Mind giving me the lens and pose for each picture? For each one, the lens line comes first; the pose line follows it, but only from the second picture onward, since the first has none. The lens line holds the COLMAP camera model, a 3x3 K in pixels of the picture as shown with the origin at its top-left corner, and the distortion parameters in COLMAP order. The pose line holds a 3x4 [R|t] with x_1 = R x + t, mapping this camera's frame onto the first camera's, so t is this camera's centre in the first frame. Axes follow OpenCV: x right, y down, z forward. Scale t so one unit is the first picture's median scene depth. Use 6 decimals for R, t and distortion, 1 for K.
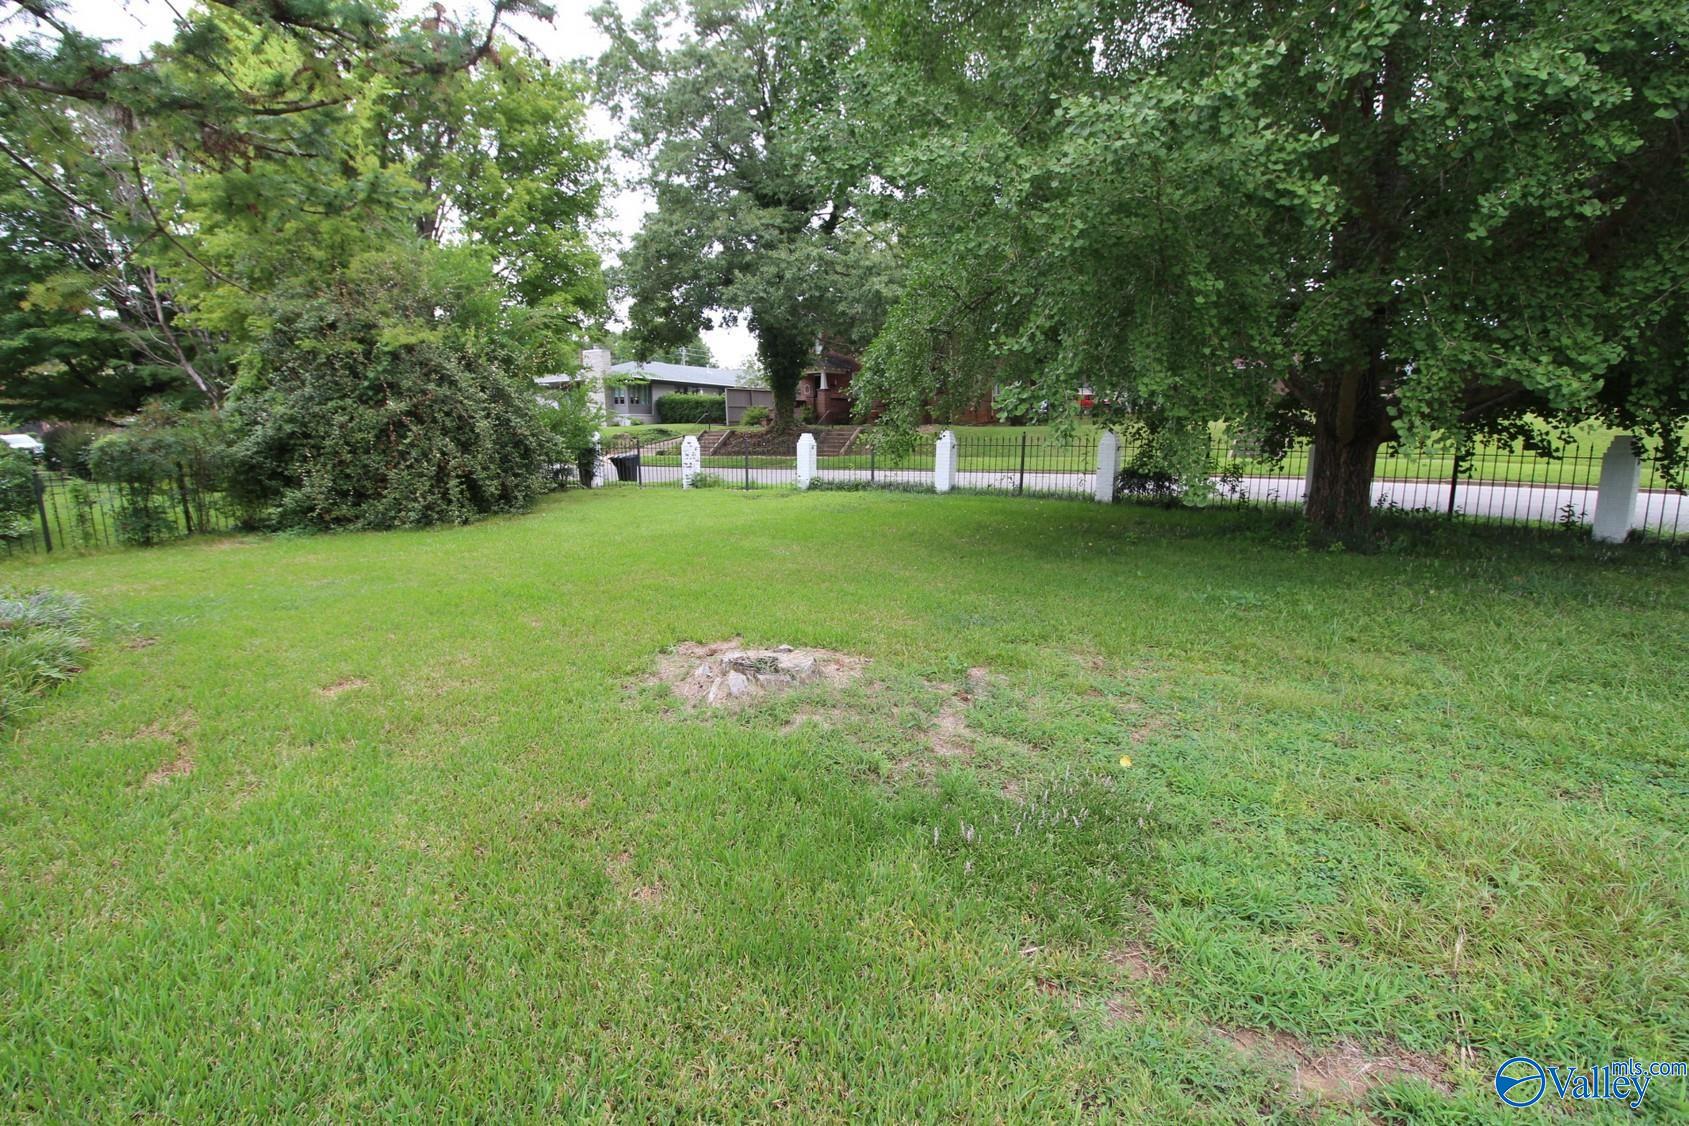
lens RADIAL K [[771.3, 0, 845.4], [0, 771.3, 553.6], [0, 0, 1]] dist [-0.001449, -0.000320]
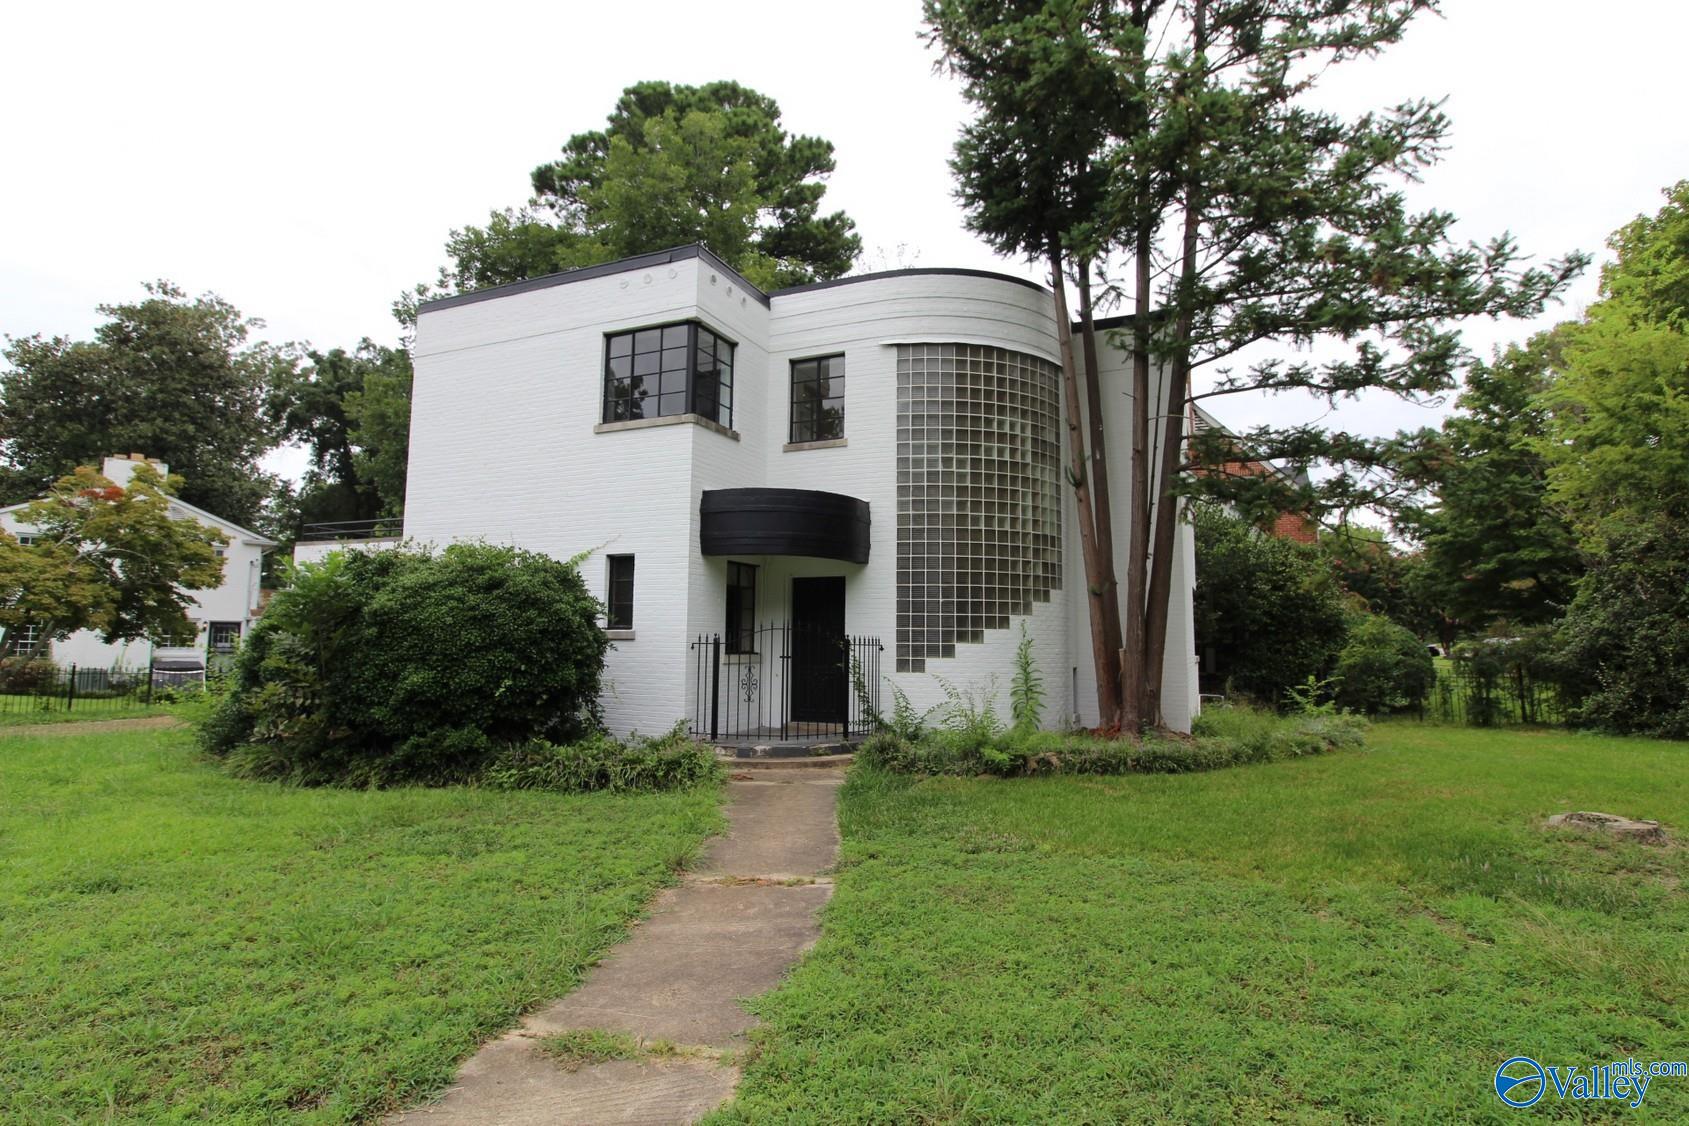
lens RADIAL K [[868.9, 0, 845.0], [0, 868.9, 559.1], [0, 0, 1]] dist [-0.000446, -0.000065]
pose [[0.072471, -0.075378, -0.994518, 0.489661], [-0.169228, 0.981752, -0.086743, 0.021756], [0.982909, 0.174587, 0.058393, -0.205761]]
